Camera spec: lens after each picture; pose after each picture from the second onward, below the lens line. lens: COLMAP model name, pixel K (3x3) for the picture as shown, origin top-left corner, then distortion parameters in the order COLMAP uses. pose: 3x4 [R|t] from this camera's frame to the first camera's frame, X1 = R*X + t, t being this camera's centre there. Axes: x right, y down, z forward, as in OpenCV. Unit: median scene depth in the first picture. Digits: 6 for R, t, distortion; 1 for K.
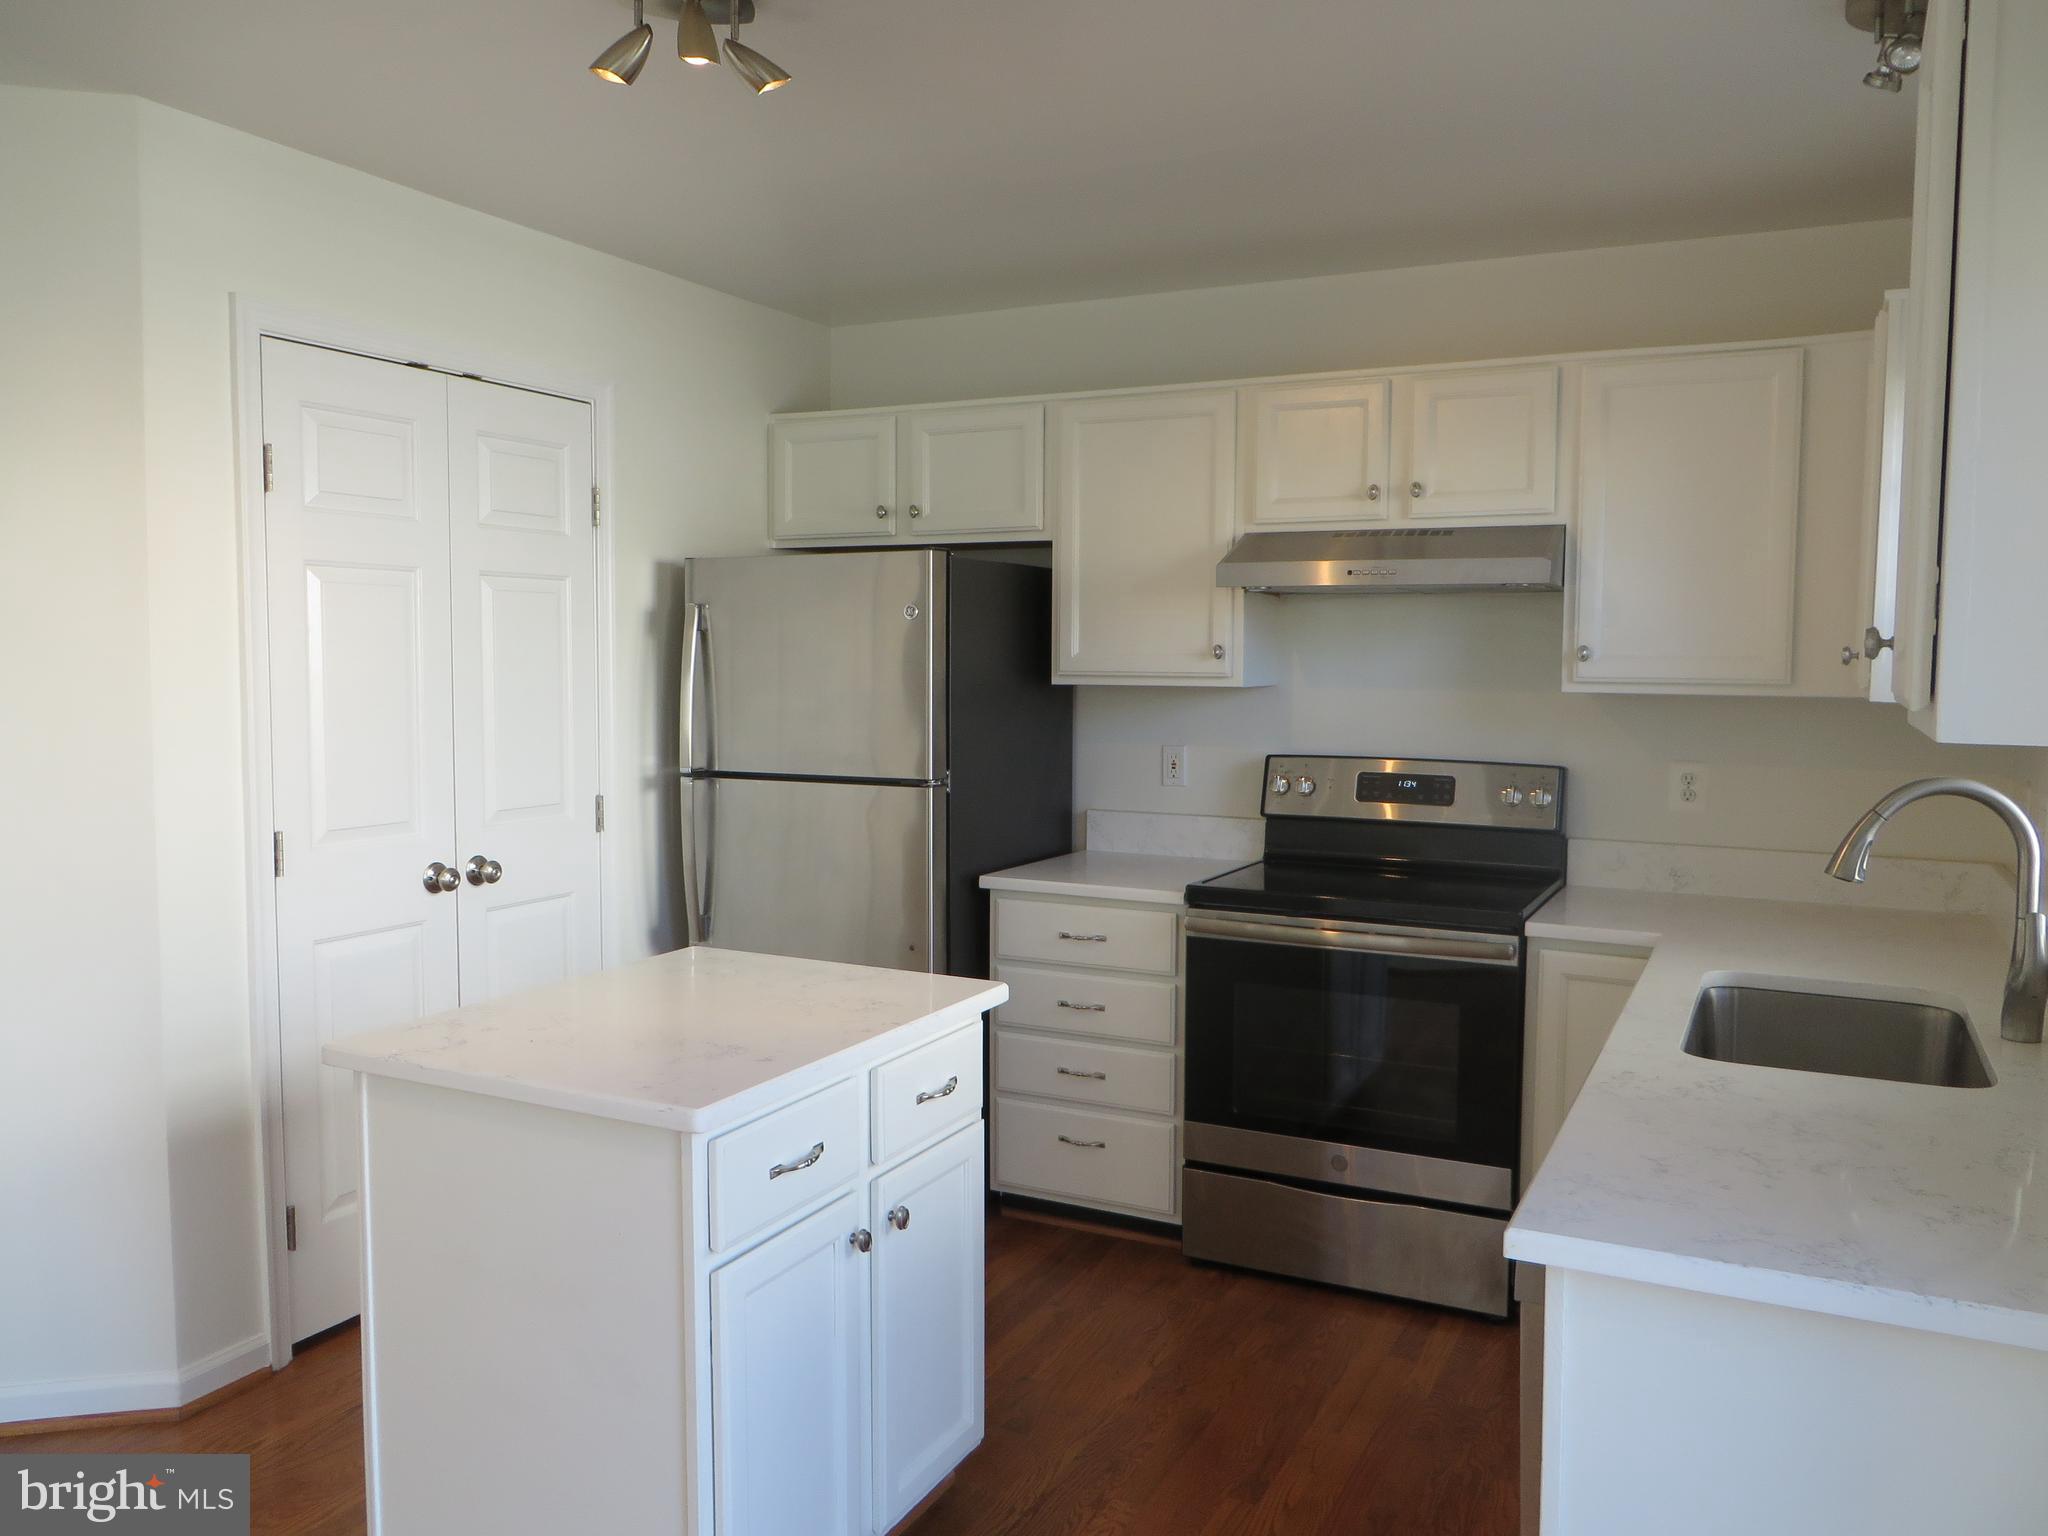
lens RADIAL K [[1544.5, 0, 1020.0], [0, 1544.5, 759.9], [0, 0, 1]] dist [-0.015518, 0.009710]
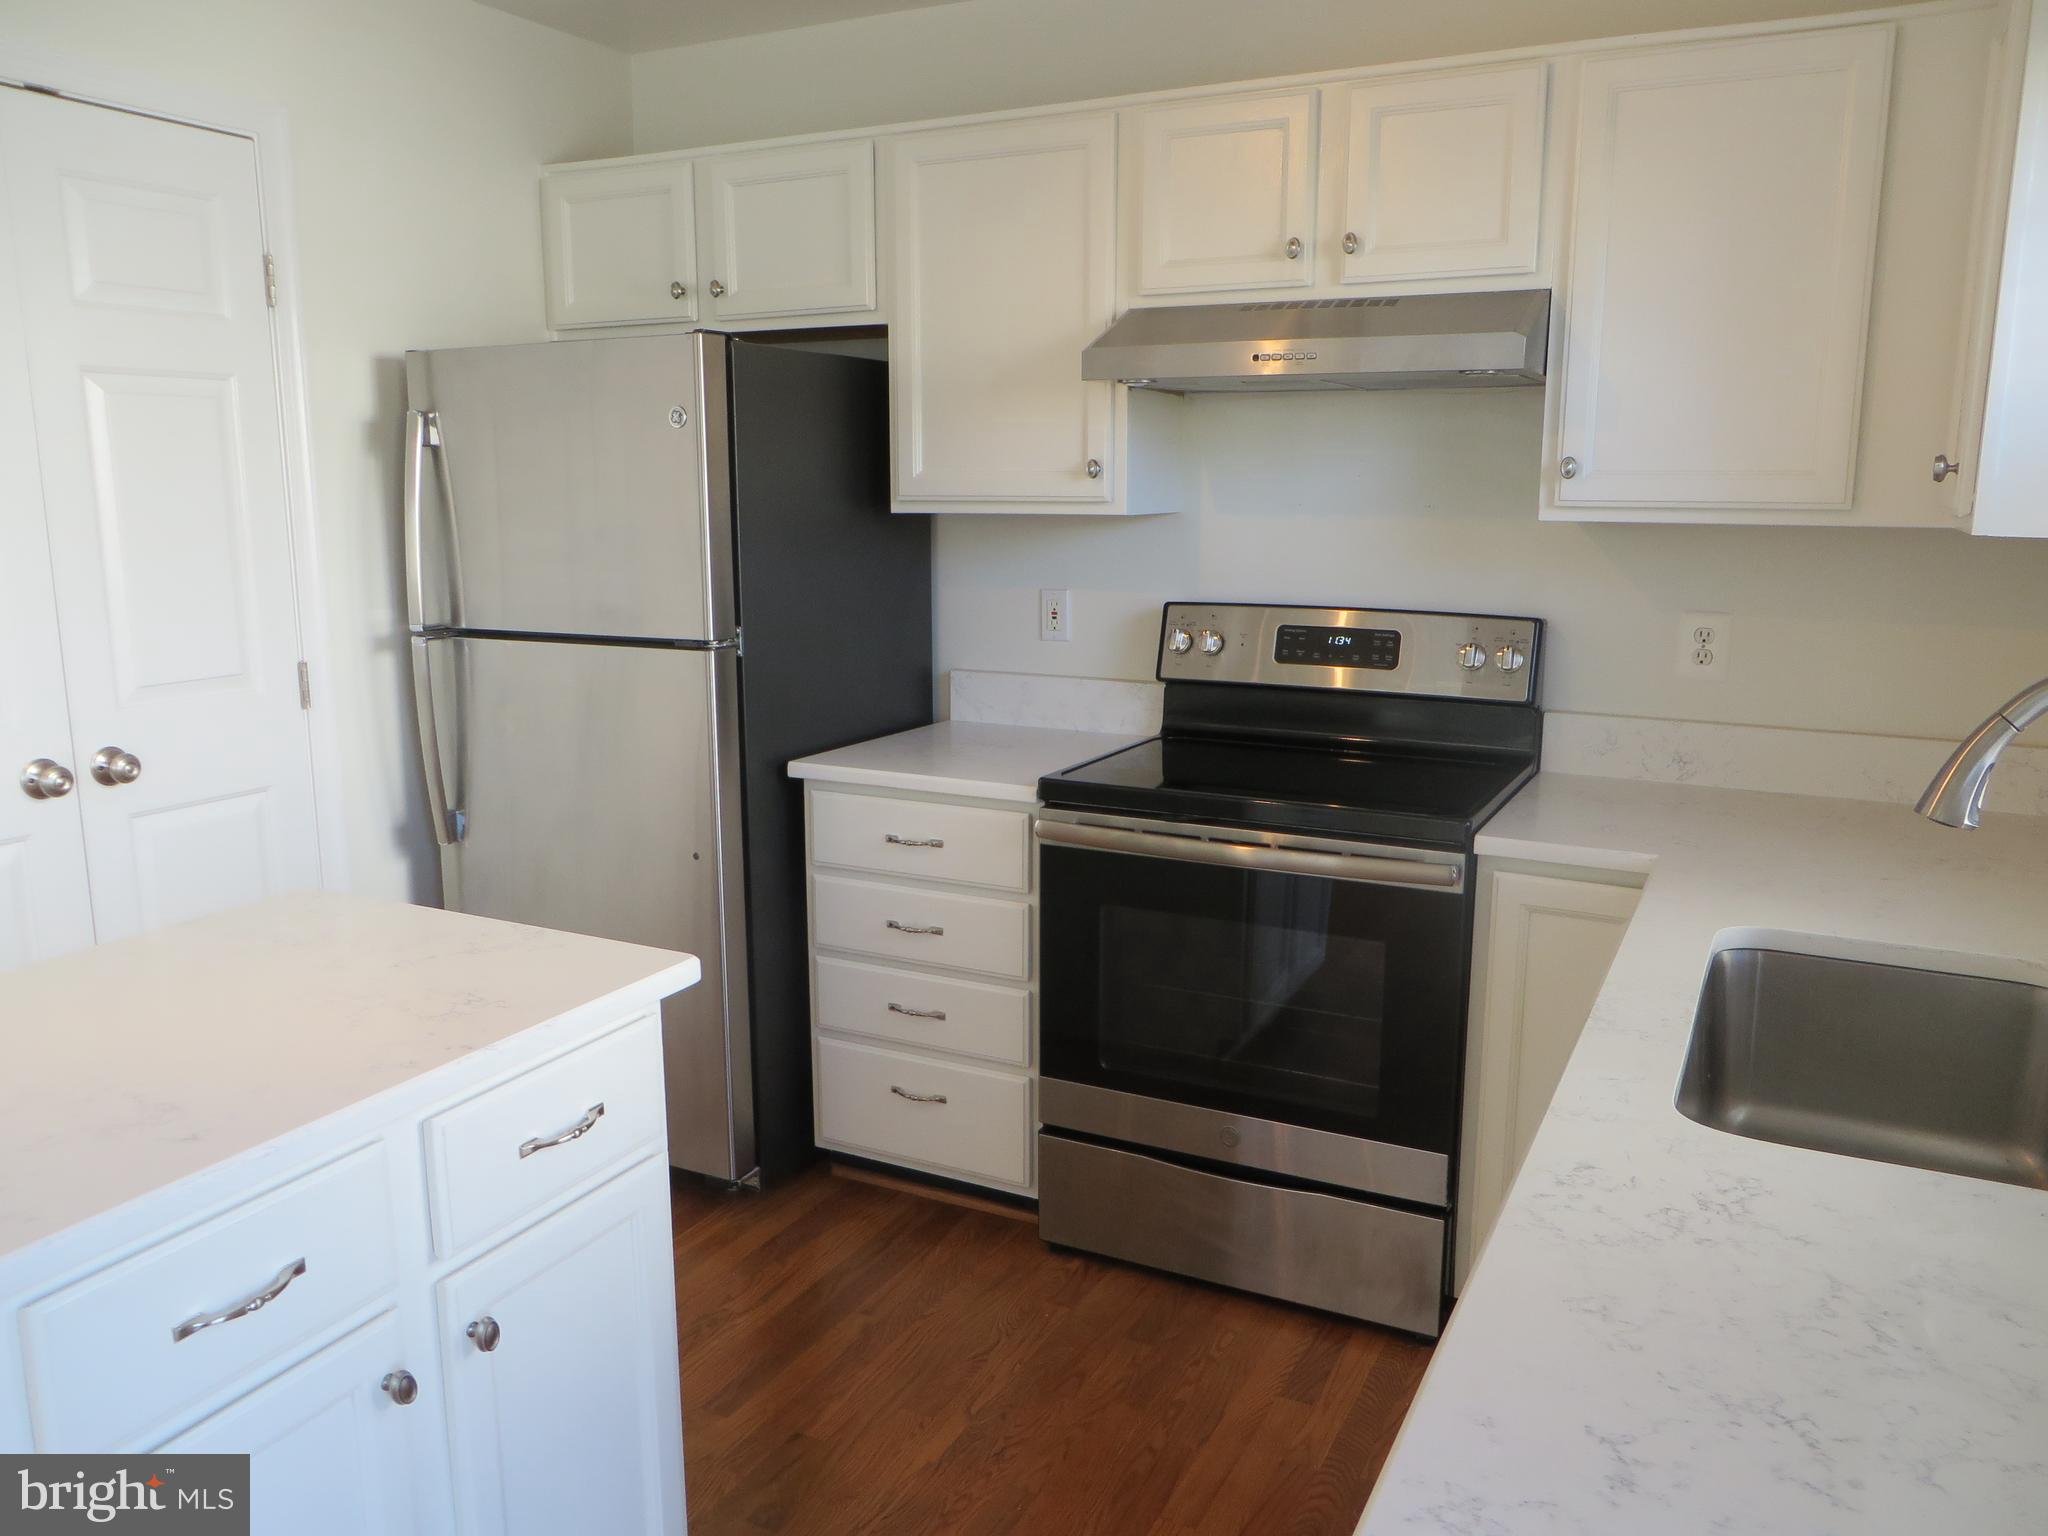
lens RADIAL K [[1544.5, 0, 1017.5], [0, 1544.5, 762.9], [0, 0, 1]] dist [-0.015518, 0.009710]
pose [[0.999965, -0.004787, -0.006863, 0.101951], [0.005544, 0.993367, 0.114851, -0.014410], [0.006268, -0.114885, 0.993359, 0.239870]]
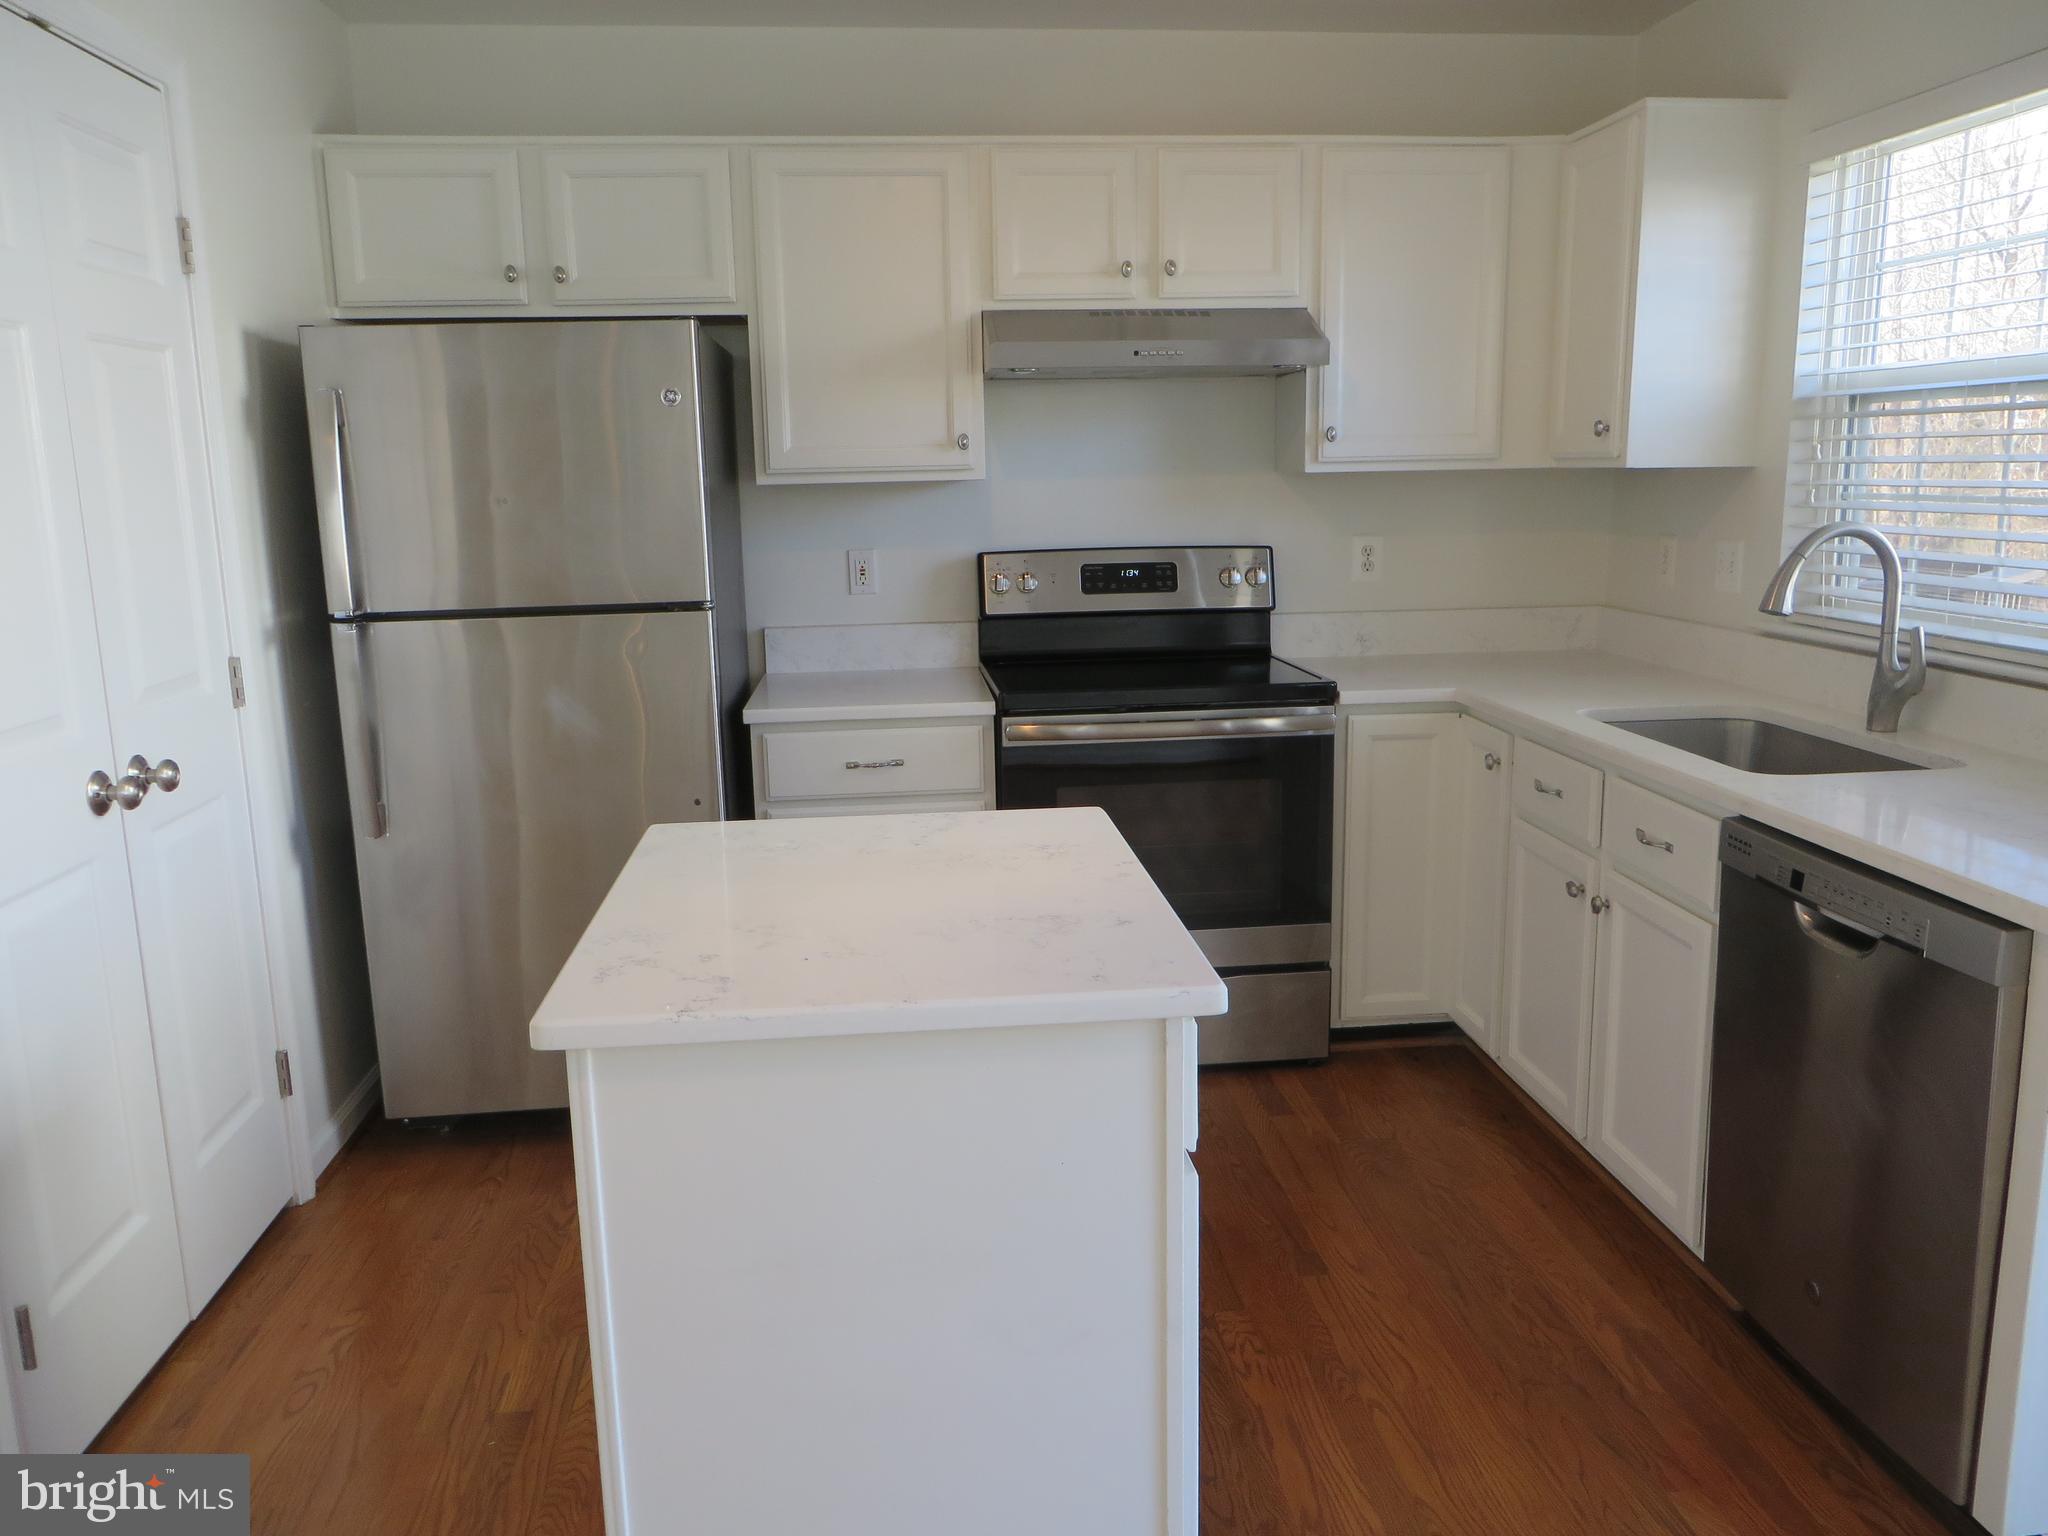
lens RADIAL K [[1544.5, 0, 1032.5], [0, 1544.5, 763.0], [0, 0, 1]] dist [-0.015518, 0.009710]
pose [[0.839113, -0.125947, 0.529175, -0.374673], [0.062242, 0.988667, 0.136612, -0.003532], [-0.540384, -0.081696, 0.837443, 0.201827]]
